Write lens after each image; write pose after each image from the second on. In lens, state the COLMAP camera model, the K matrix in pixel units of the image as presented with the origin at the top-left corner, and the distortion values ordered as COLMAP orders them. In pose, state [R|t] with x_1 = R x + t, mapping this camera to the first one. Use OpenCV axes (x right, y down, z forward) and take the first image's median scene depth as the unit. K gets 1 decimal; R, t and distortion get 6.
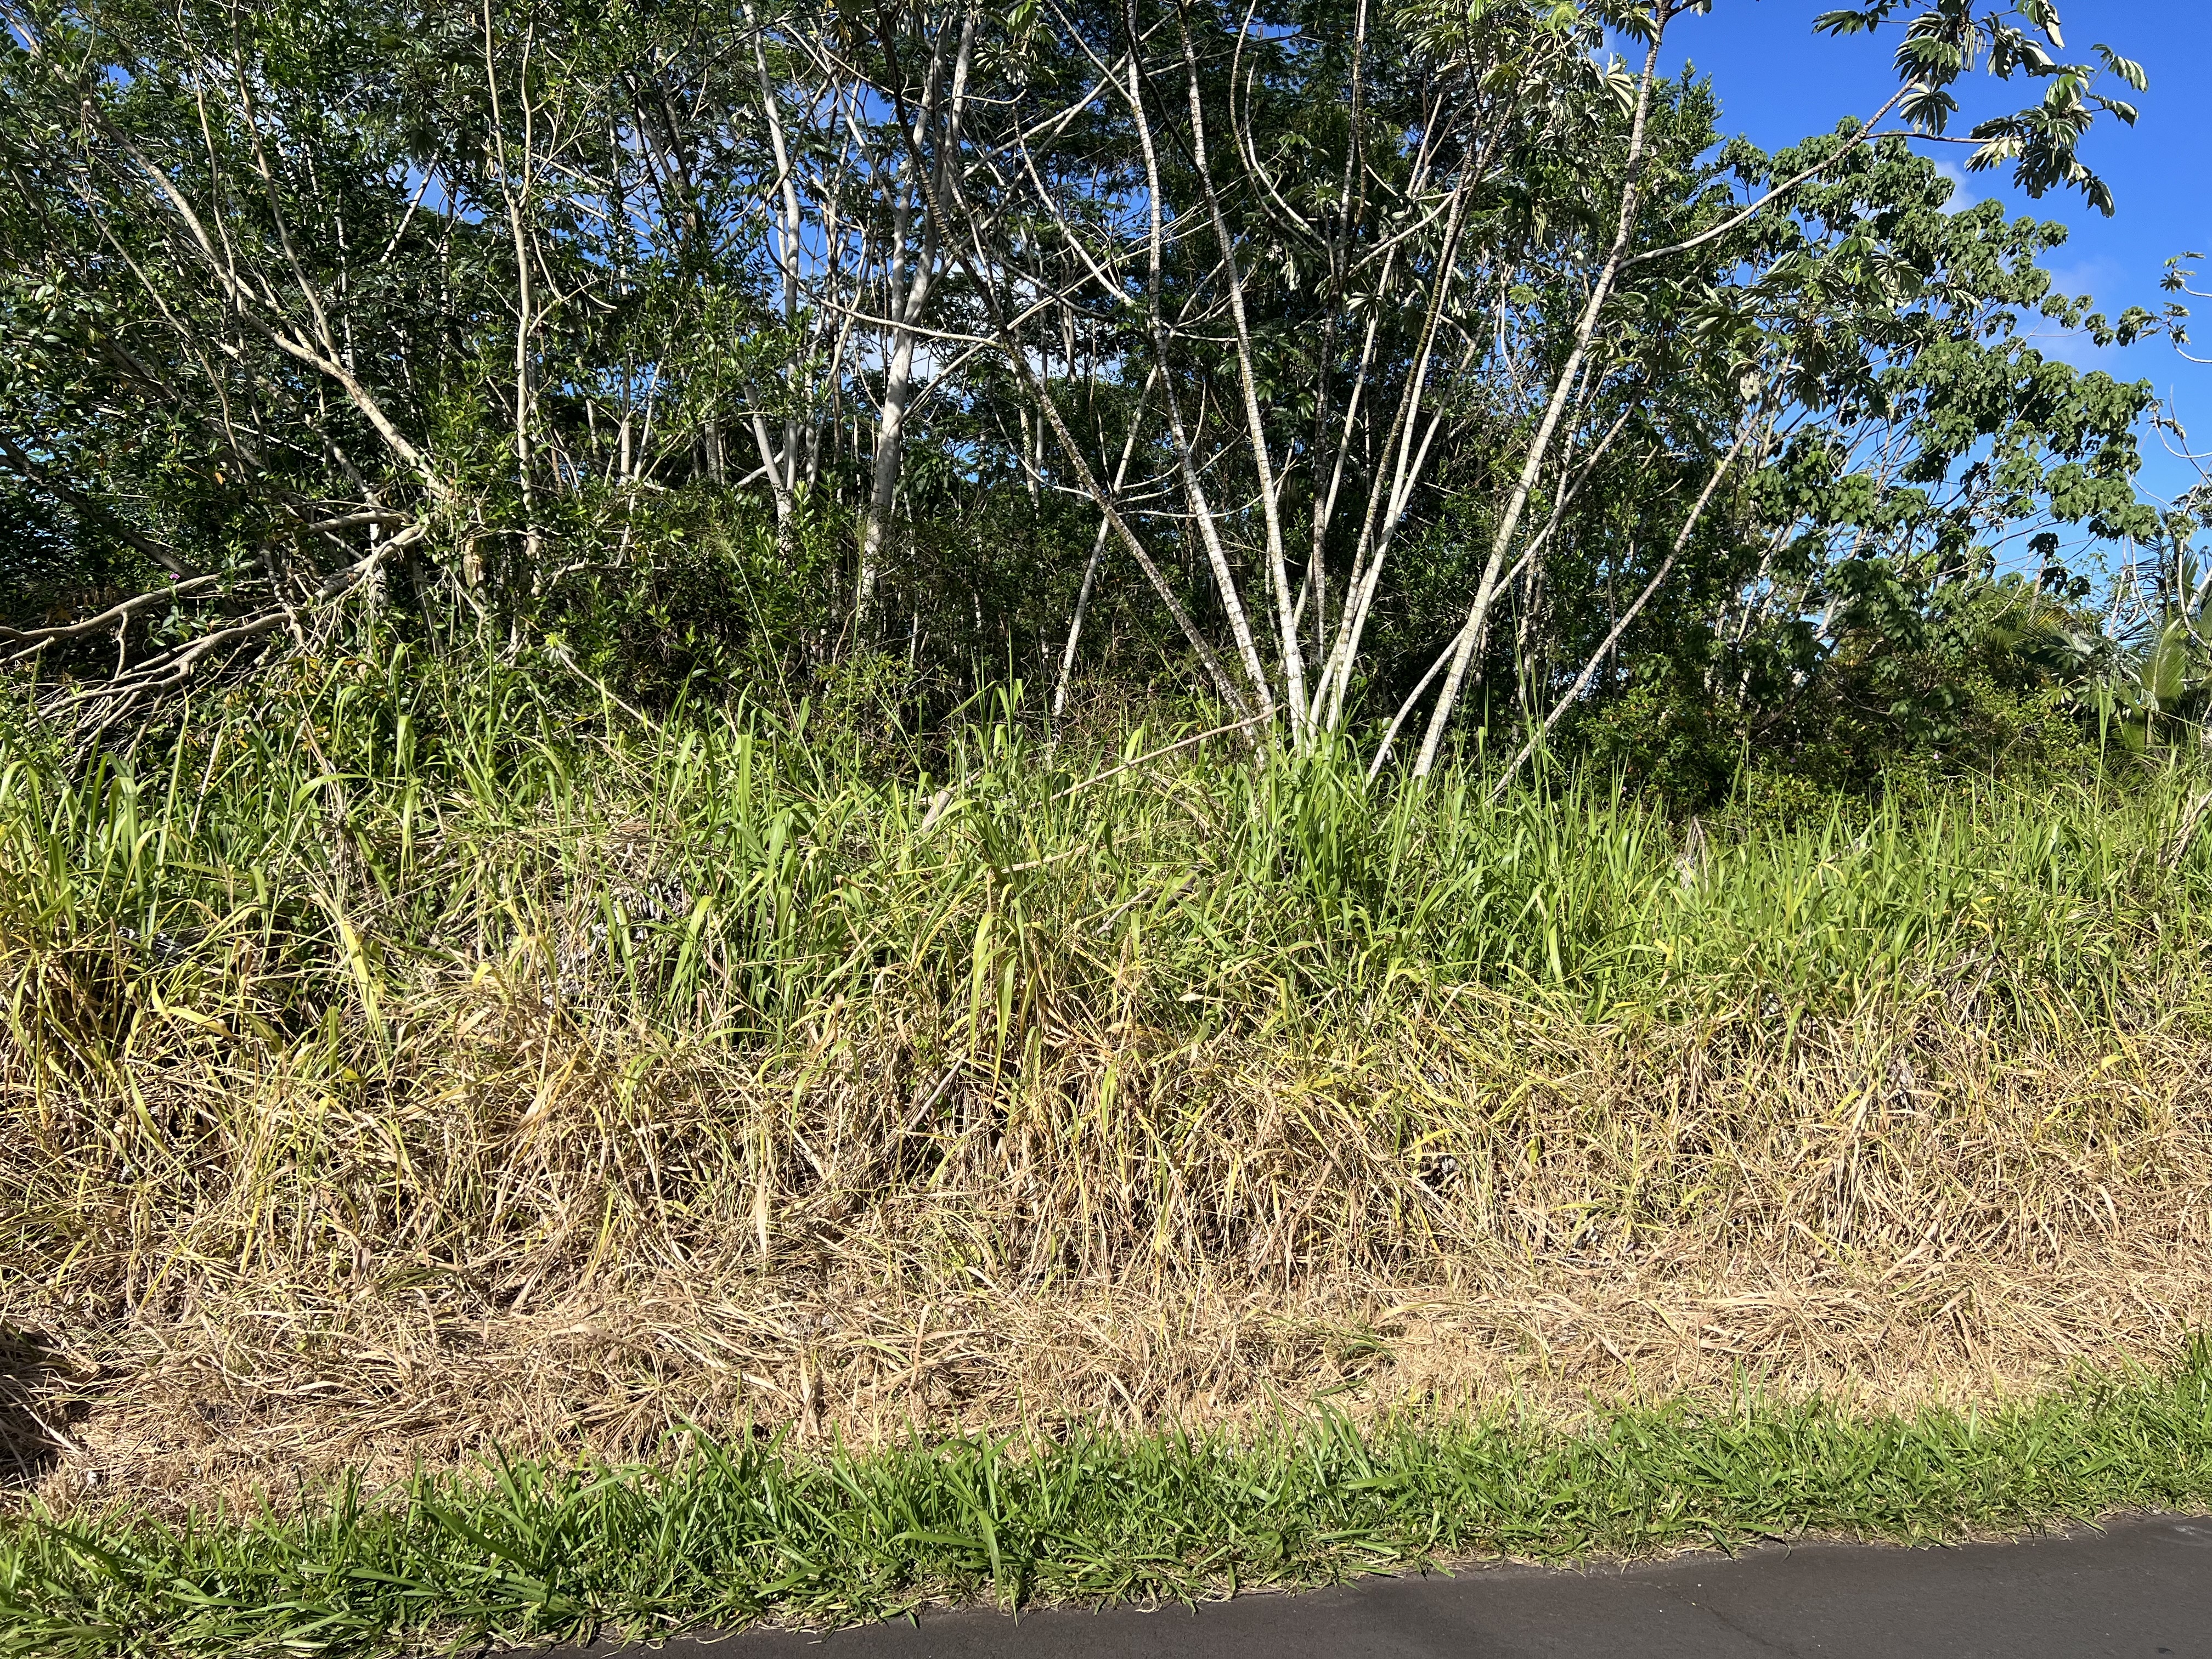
lens RADIAL K [[1677.7, 0, 1106.0], [0, 1677.7, 829.5], [0, 0, 1]] dist [0.052591, -0.049265]
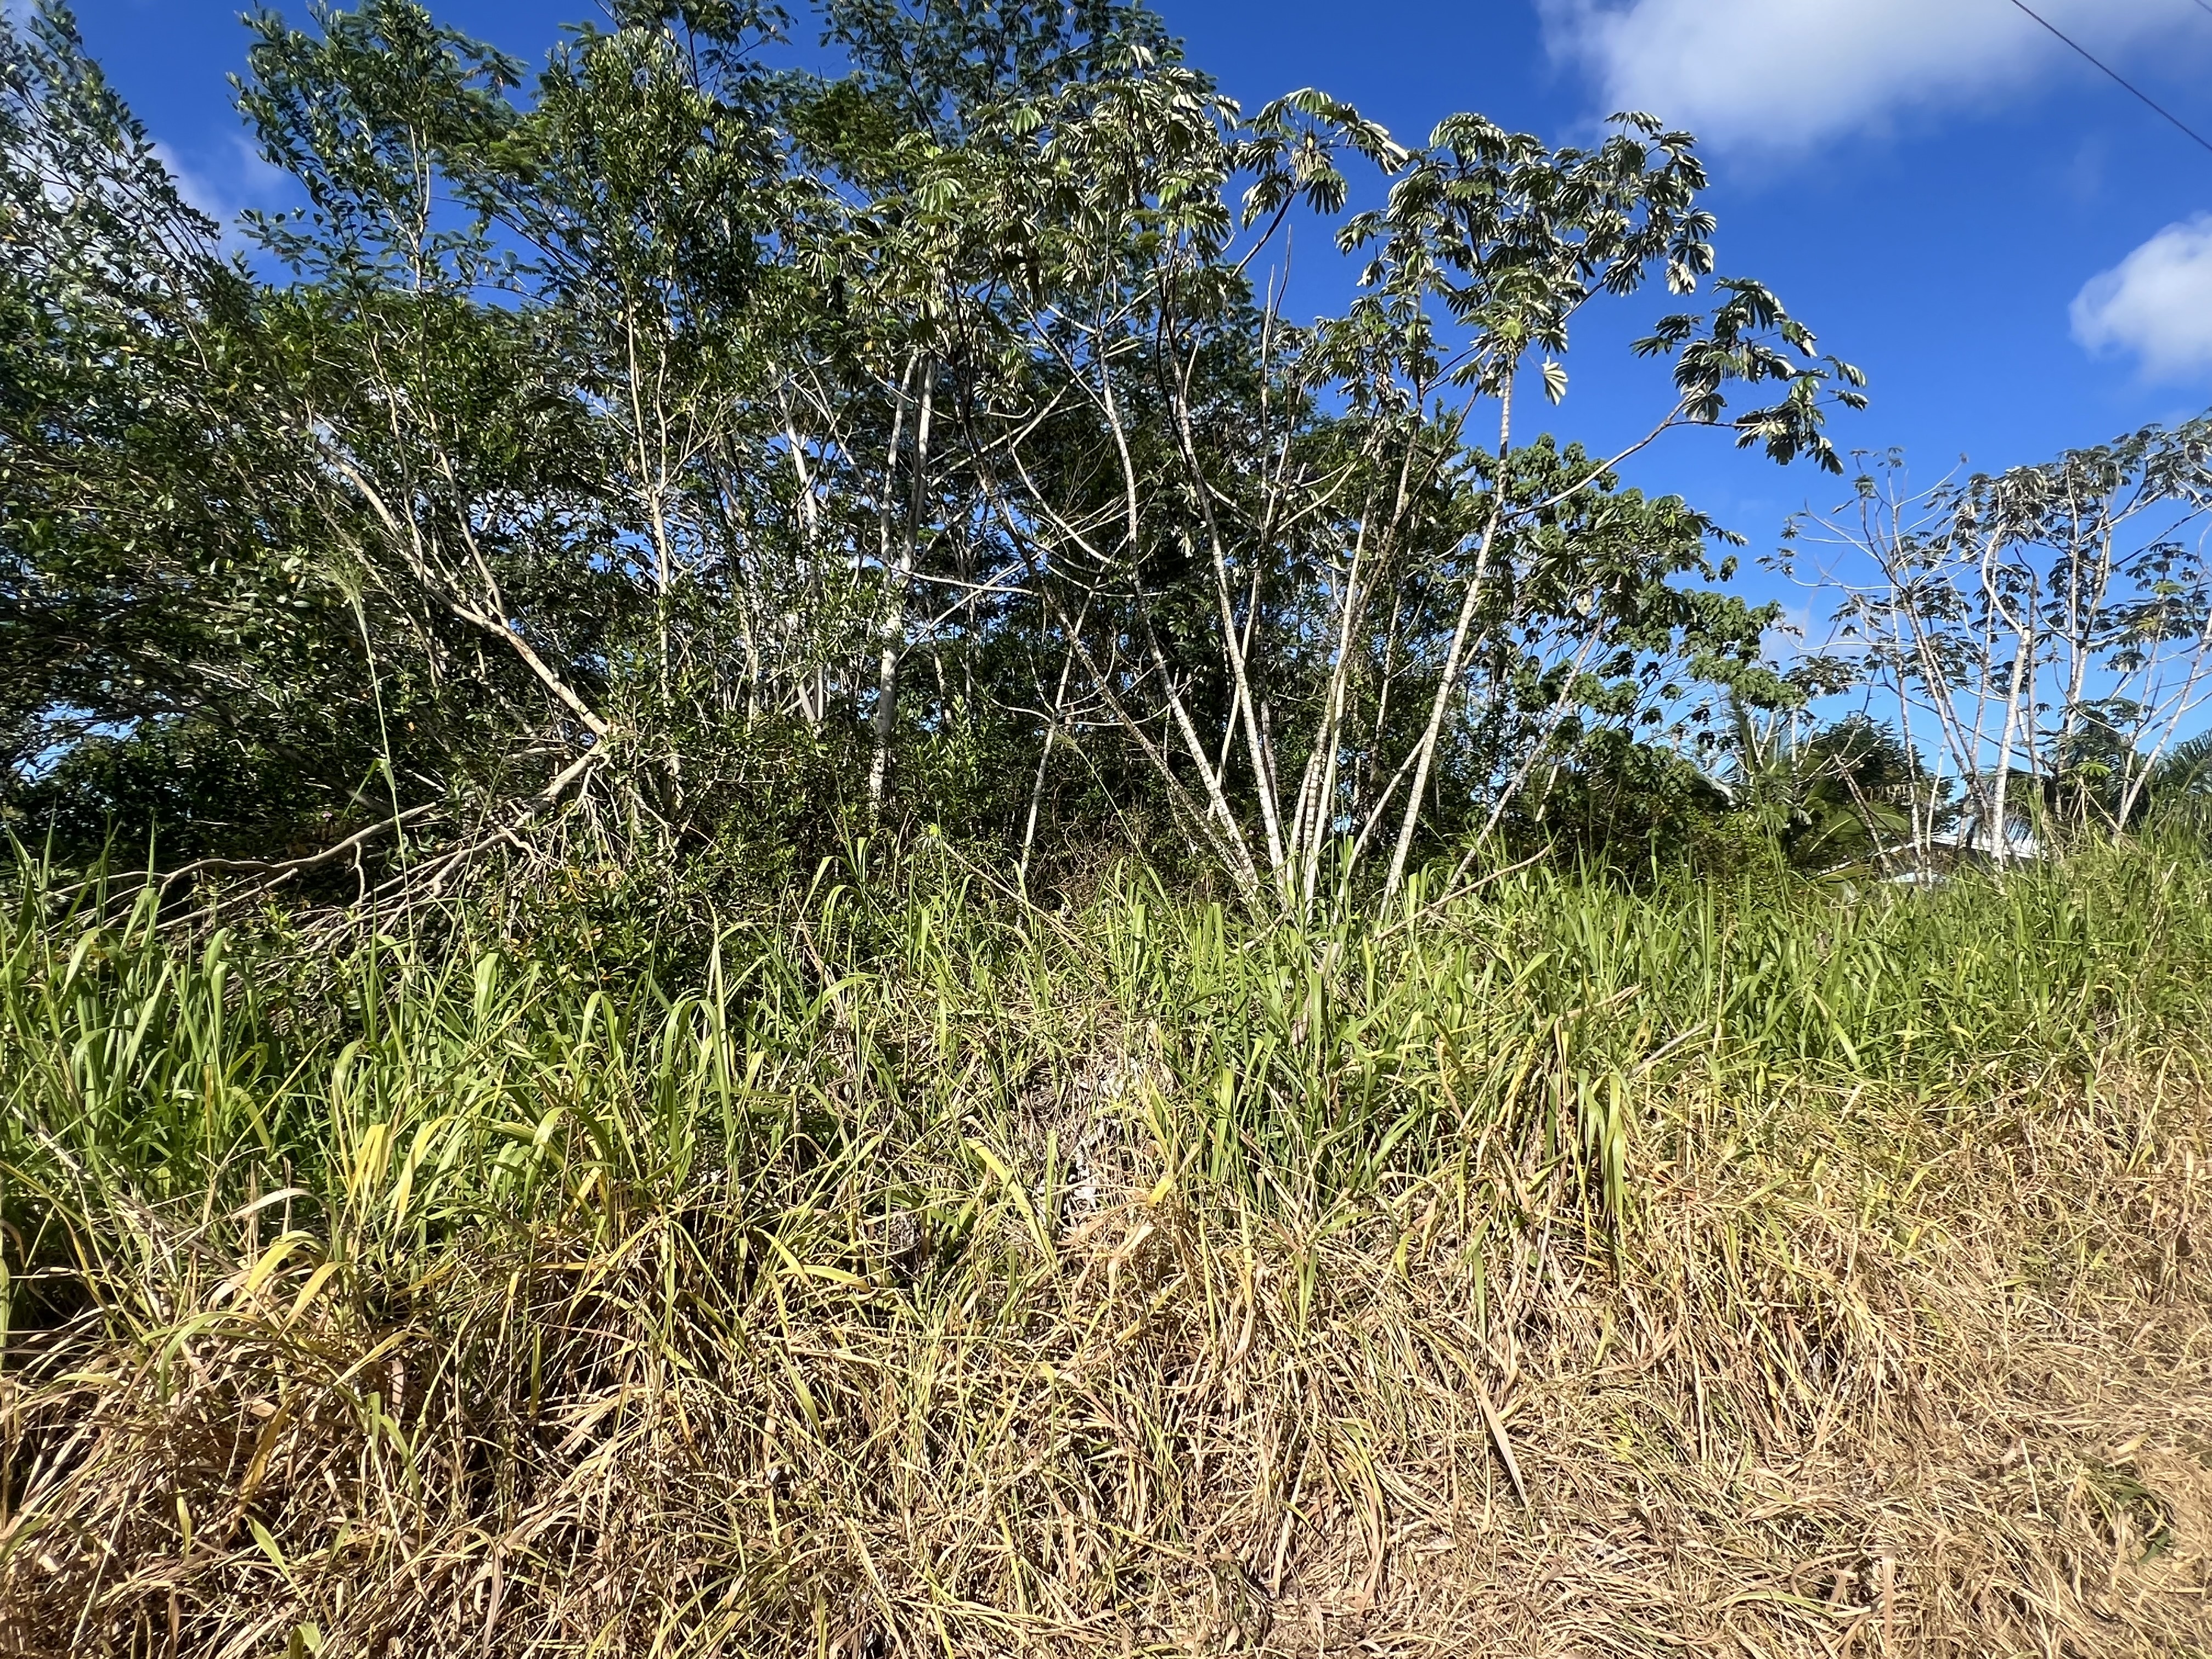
lens RADIAL K [[1200.3, 0, 1096.1], [0, 1200.3, 821.1], [0, 0, 1]] dist [0.001105, -0.000203]
pose [[0.988096, -0.063130, 0.140291, -0.171106], [0.078852, 0.990855, -0.109492, -0.013875], [-0.132096, 0.119251, 0.984038, 0.128824]]
